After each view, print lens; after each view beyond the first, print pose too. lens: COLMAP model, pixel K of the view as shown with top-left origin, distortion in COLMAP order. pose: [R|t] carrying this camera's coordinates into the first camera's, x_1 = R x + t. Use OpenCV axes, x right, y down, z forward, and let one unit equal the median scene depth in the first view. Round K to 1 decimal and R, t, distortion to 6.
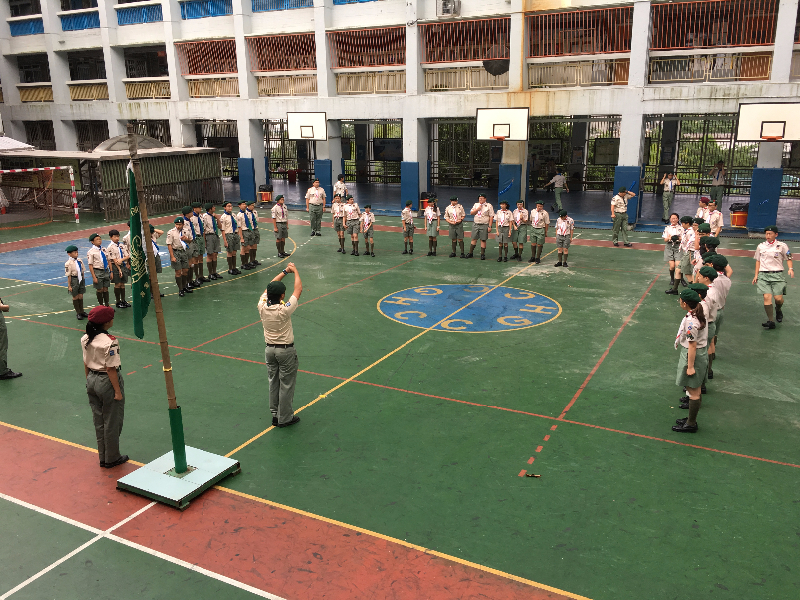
lens RADIAL K [[690.7, 0, 401.7], [0, 690.7, 301.3], [0, 0, 1]] dist [0.072187, -0.097951]
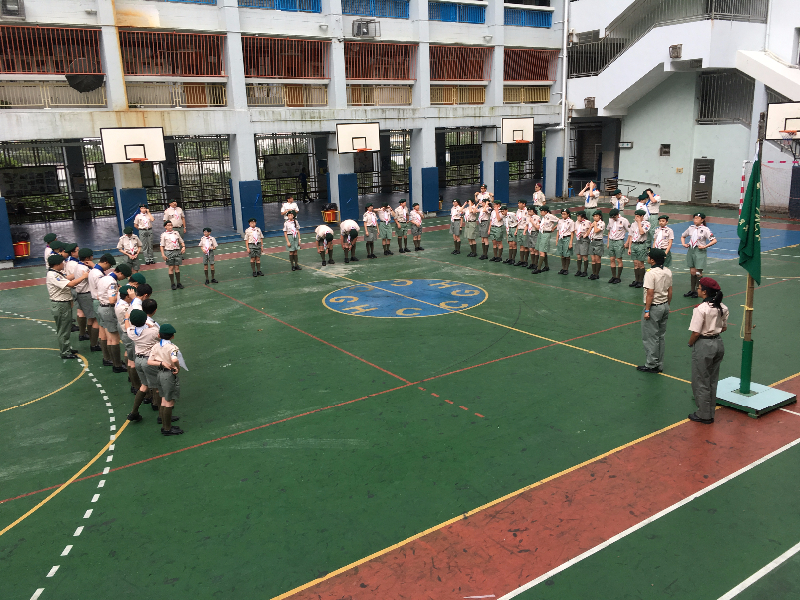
lens RADIAL K [[690.7, 0, 399.7], [0, 690.7, 296.5], [0, 0, 1]] dist [0.072187, -0.097951]
pose [[0.471673, -0.210867, 0.856189, -0.530449], [0.251866, 0.962751, 0.098360, -0.066042], [-0.845038, 0.169251, 0.507214, 0.275242]]
